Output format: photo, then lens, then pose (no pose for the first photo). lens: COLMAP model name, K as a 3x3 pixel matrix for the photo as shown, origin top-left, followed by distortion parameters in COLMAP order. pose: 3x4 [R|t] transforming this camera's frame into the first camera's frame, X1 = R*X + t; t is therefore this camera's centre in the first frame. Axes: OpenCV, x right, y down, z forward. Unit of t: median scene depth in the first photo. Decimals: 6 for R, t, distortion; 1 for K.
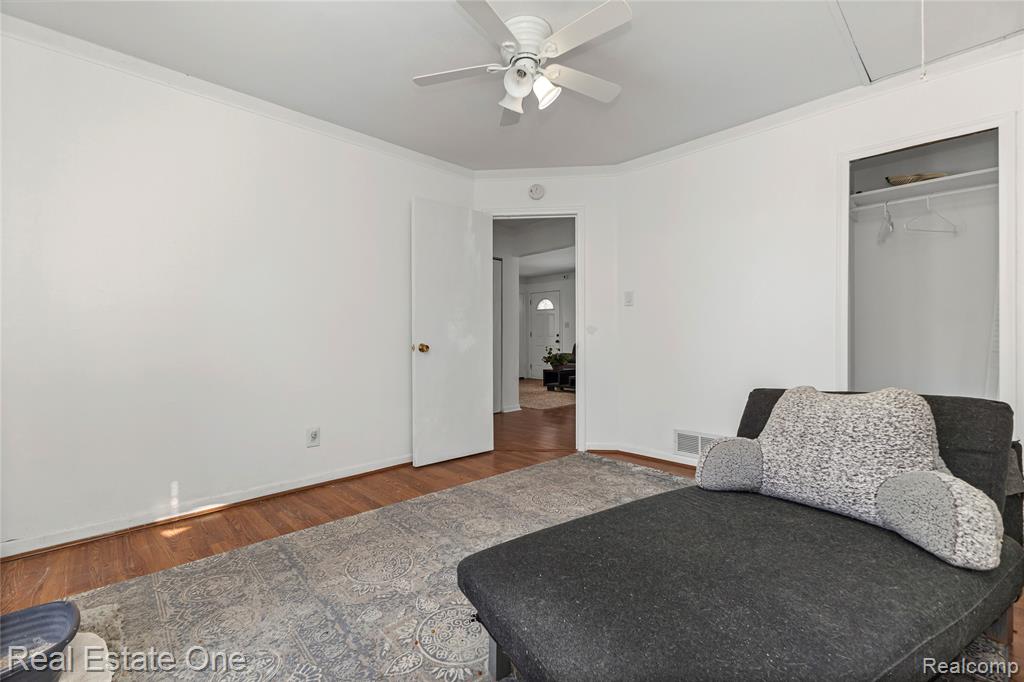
lens RADIAL K [[451.2, 0, 511.8], [0, 451.2, 338.4], [0, 0, 1]] dist [0.019017, -0.003229]
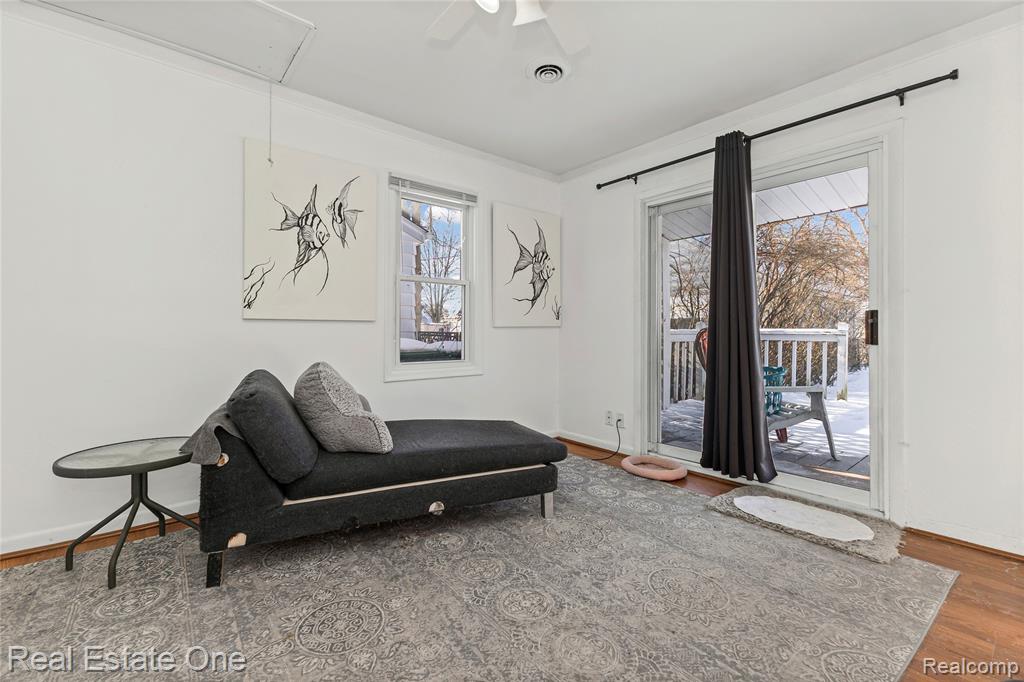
lens RADIAL K [[451.2, 0, 508.8], [0, 451.2, 338.0], [0, 0, 1]] dist [0.019017, -0.003229]
pose [[-0.996288, -0.001802, 0.086063, -0.017308], [-0.001509, 0.999993, 0.003469, 0.007810], [-0.086069, 0.003326, -0.996284, 1.734902]]
